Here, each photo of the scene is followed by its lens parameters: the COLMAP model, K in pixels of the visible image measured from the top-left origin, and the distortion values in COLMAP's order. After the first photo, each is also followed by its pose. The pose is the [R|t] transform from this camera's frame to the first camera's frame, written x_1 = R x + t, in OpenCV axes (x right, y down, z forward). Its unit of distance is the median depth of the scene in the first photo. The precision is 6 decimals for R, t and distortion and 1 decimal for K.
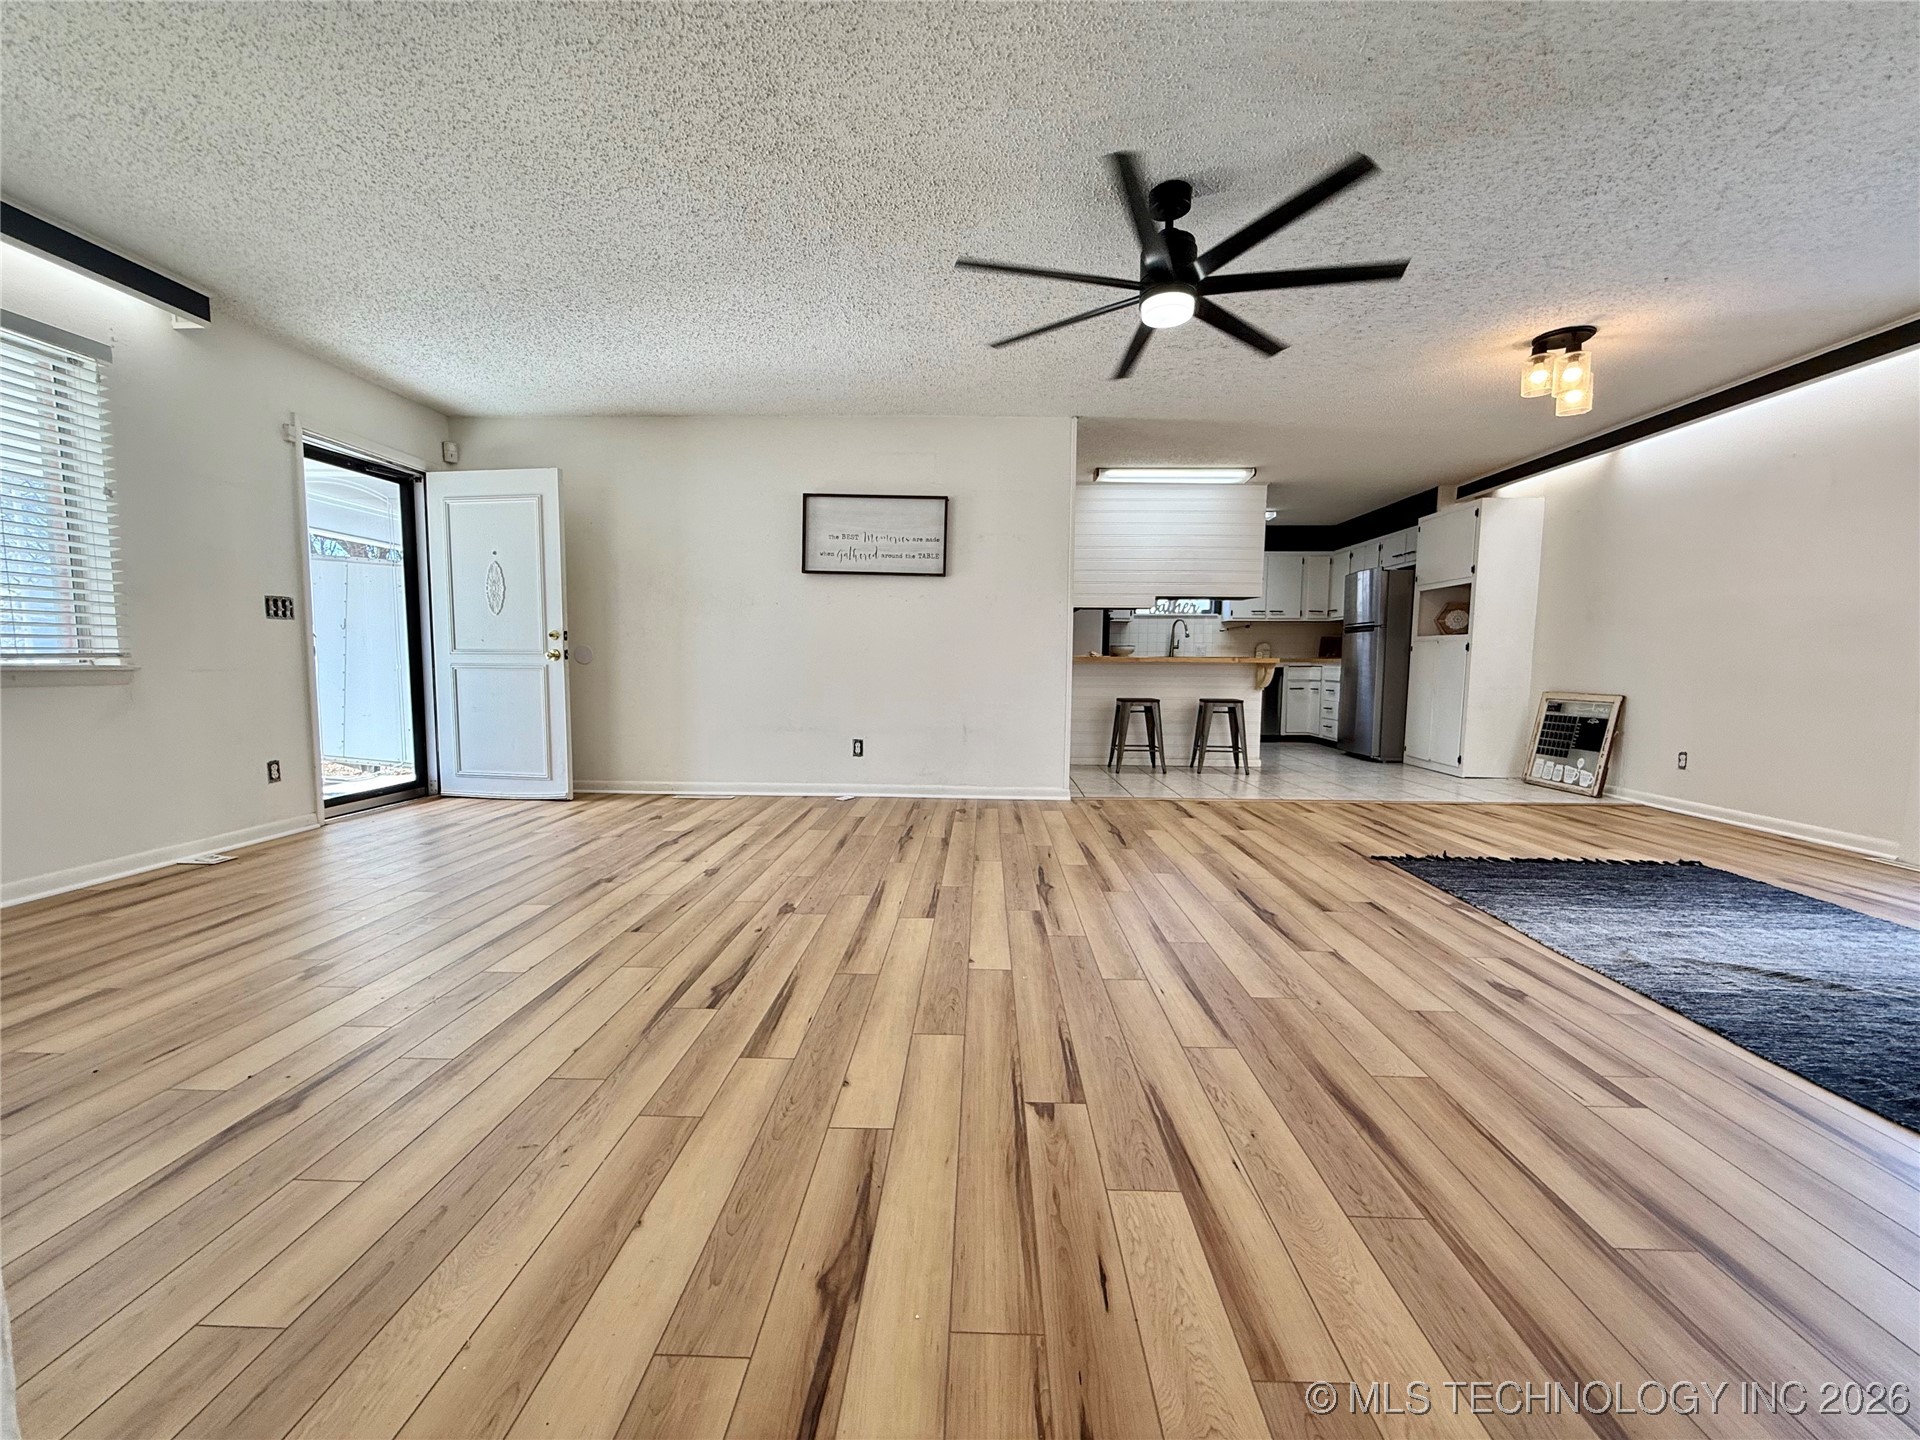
lens RADIAL K [[767.6, 0, 962.0], [0, 767.6, 722.7], [0, 0, 1]] dist [0.001414, -0.000135]
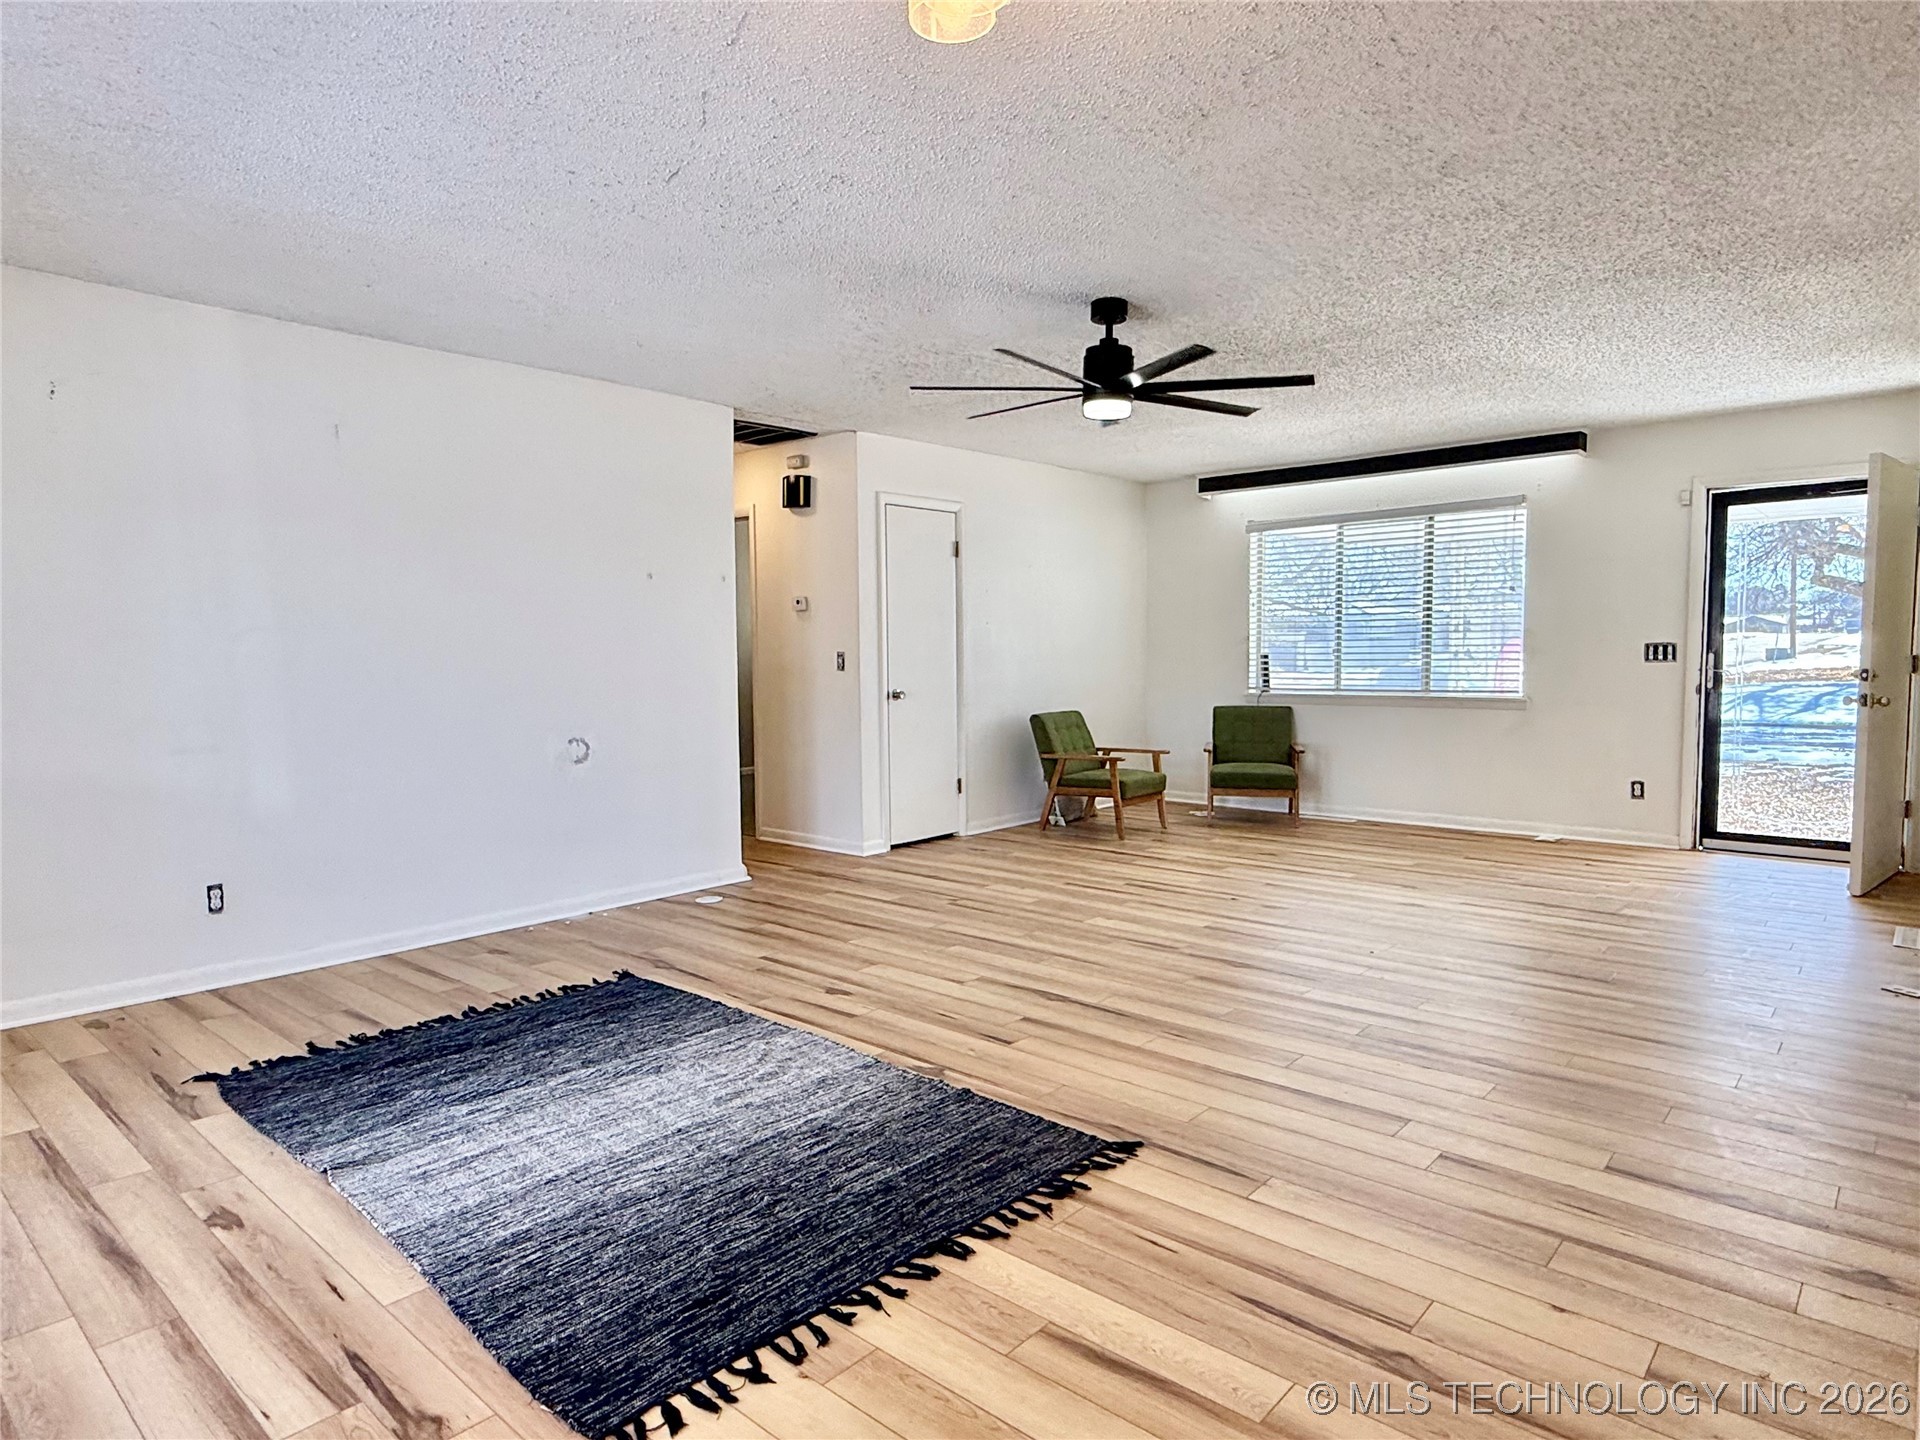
lens RADIAL K [[1116.9, 0, 947.3], [0, 1116.9, 725.3], [0, 0, 1]] dist [0.004580, 0.000550]
pose [[-0.643860, 0.051495, -0.763409, 1.552730], [-0.056705, 0.991778, 0.114725, -0.242810], [0.763039, 0.117155, -0.635646, 1.771539]]
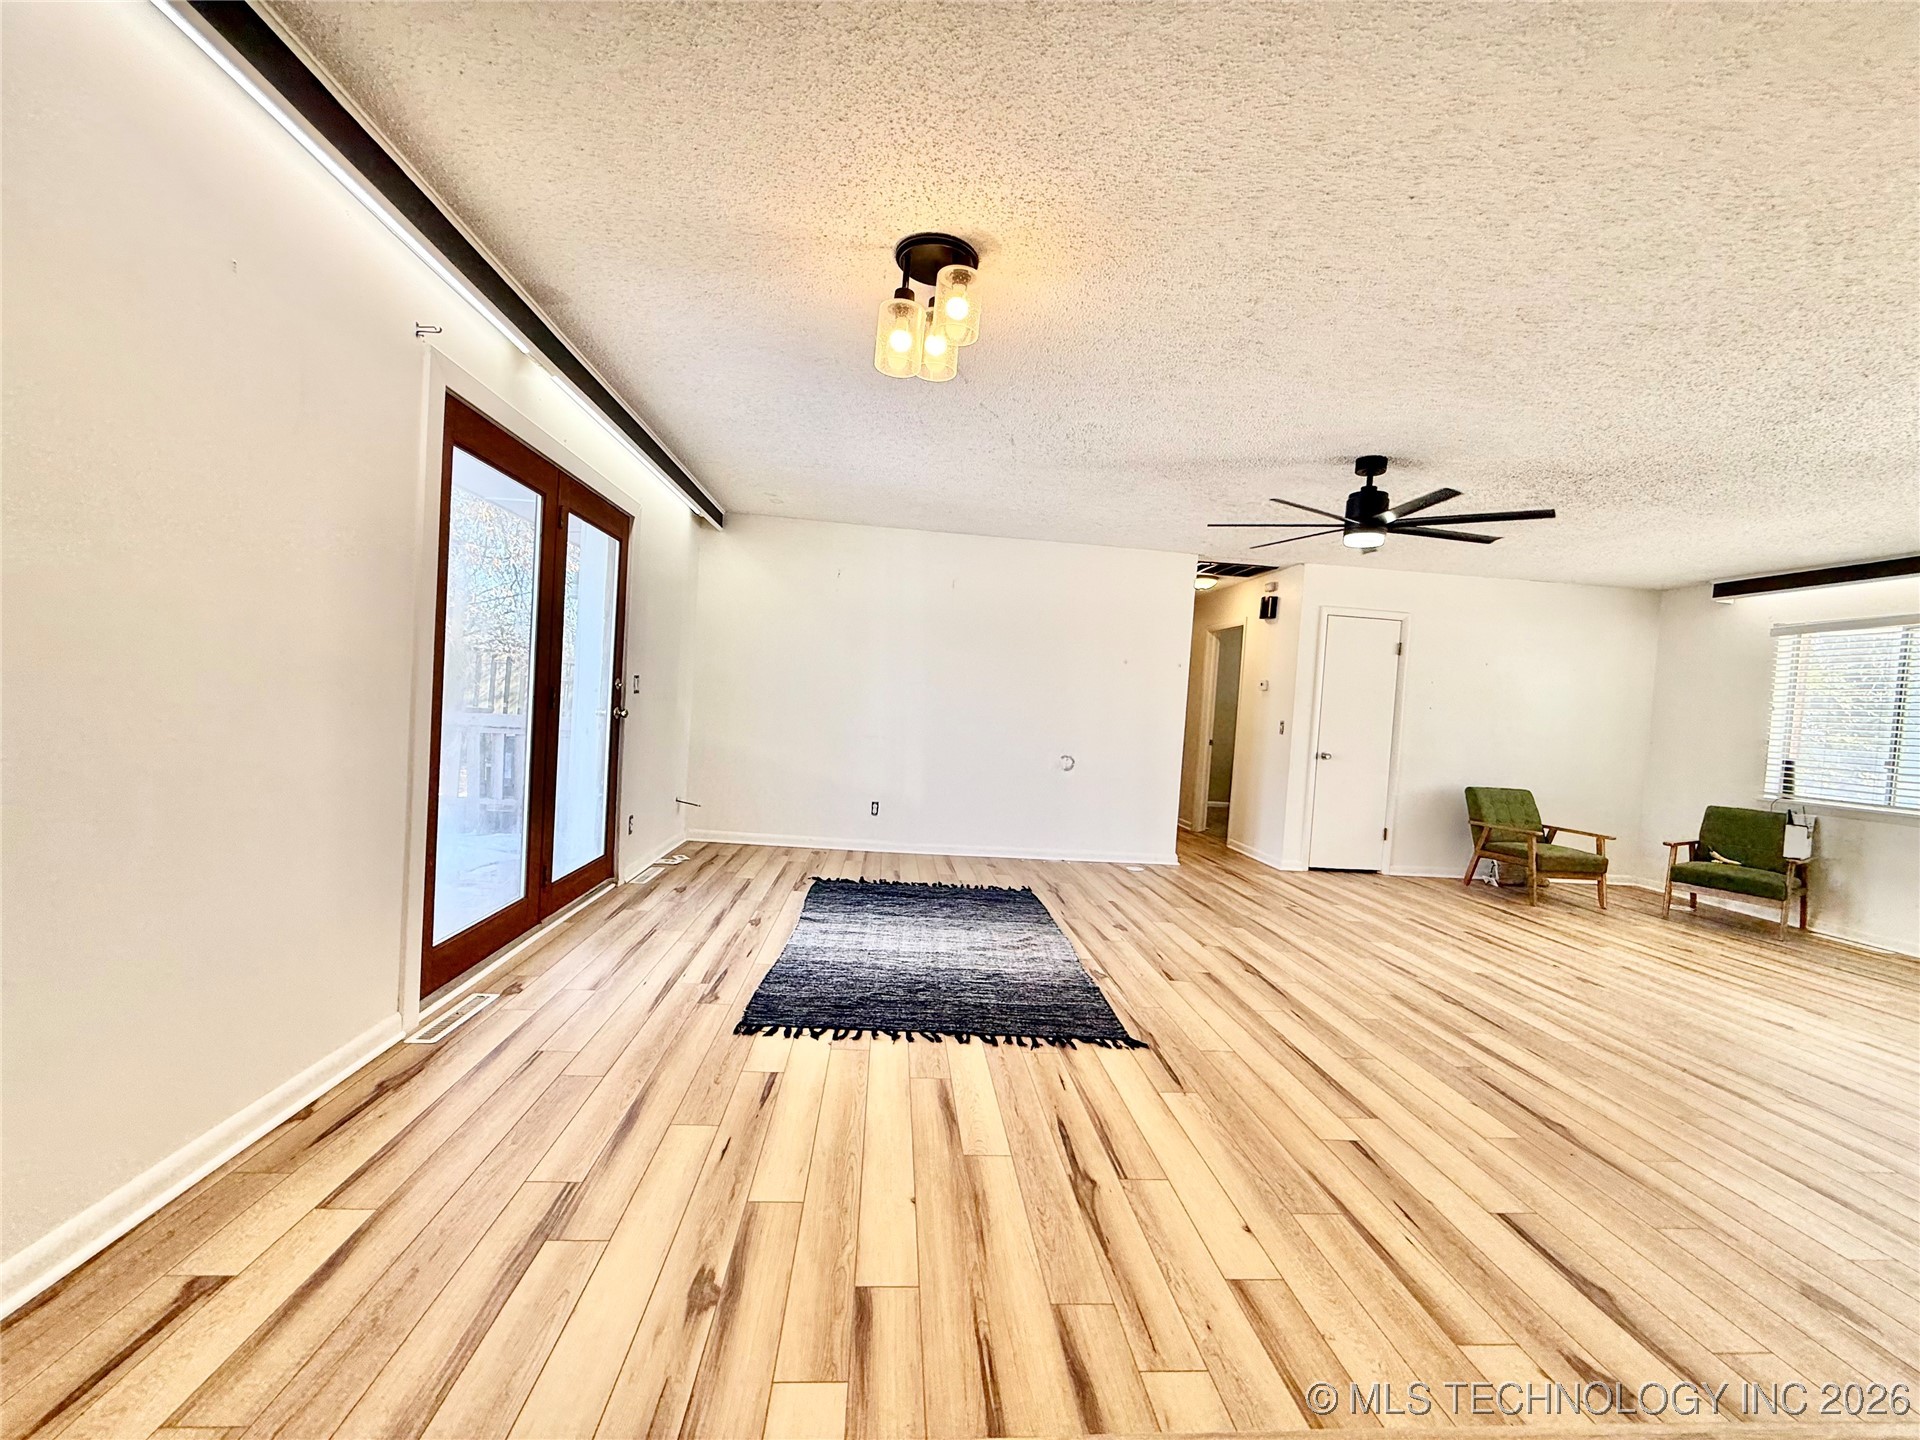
lens RADIAL K [[767.6, 0, 956.9], [0, 767.6, 721.7], [0, 0, 1]] dist [0.001414, -0.000135]
pose [[-0.990830, -0.067969, -0.116770, 1.091121], [-0.080336, 0.991255, 0.104684, -0.270597], [0.108633, 0.113105, -0.987626, 2.223156]]
